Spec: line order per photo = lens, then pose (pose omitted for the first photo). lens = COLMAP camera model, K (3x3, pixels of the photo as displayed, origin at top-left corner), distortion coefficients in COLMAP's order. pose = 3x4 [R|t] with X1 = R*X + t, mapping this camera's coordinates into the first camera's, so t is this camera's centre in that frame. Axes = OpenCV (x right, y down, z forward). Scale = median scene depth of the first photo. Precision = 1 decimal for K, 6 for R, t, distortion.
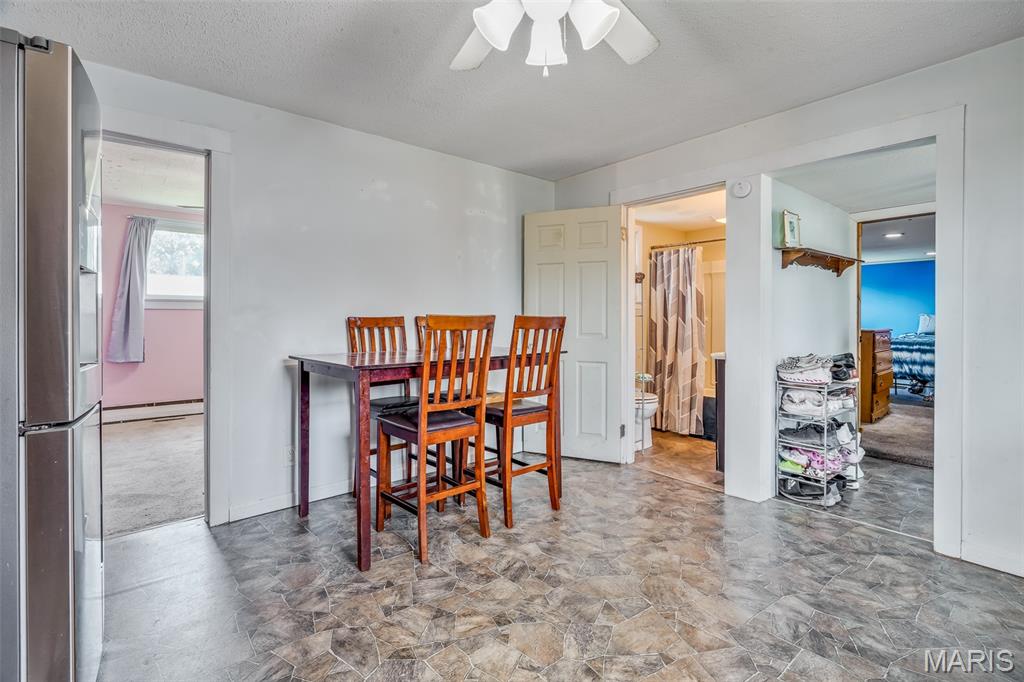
lens RADIAL K [[471.0, 0, 511.6], [0, 471.0, 322.6], [0, 0, 1]] dist [-0.003979, -0.000618]
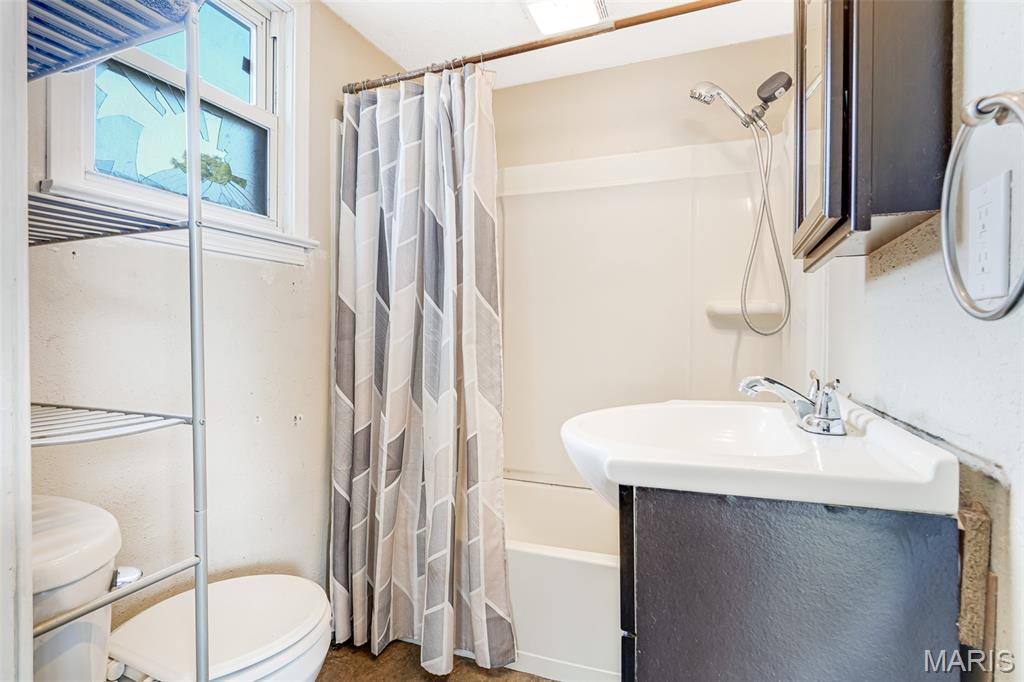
lens RADIAL K [[501.5, 0, 512.0], [0, 501.5, 341.0], [0, 0, 1]] dist [-0.000734, -0.000008]
pose [[0.869706, 0.002035, 0.493566, 0.237571], [0.000300, 0.999989, -0.004652, 0.024086], [-0.493570, 0.004194, 0.869696, 0.665418]]
